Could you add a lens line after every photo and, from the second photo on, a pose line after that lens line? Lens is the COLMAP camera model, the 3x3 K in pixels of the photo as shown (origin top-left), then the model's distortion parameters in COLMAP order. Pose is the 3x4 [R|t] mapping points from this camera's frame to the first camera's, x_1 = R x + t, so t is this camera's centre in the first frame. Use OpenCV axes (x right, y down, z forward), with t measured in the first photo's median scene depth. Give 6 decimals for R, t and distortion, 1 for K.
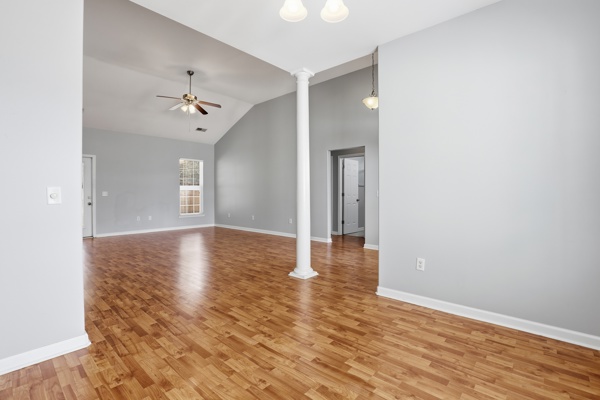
lens RADIAL K [[278.5, 0, 301.6], [0, 278.5, 195.6], [0, 0, 1]] dist [-0.032511, 0.000371]
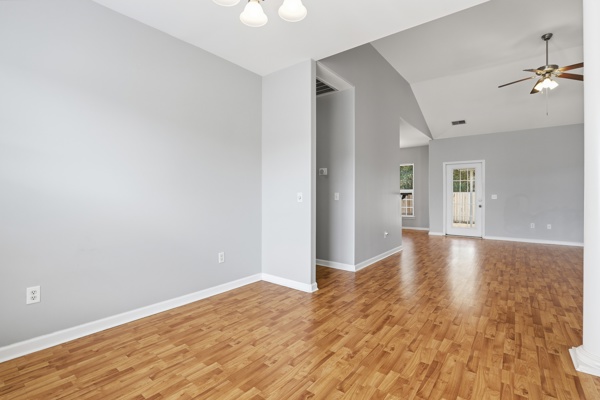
lens RADIAL K [[278.5, 0, 311.3], [0, 278.5, 206.9], [0, 0, 1]] dist [-0.032511, 0.000371]
pose [[0.083300, 0.046203, -0.995453, 0.661966], [-0.014505, 0.998875, 0.045148, -0.017278], [0.996419, 0.010678, 0.083877, 0.703078]]
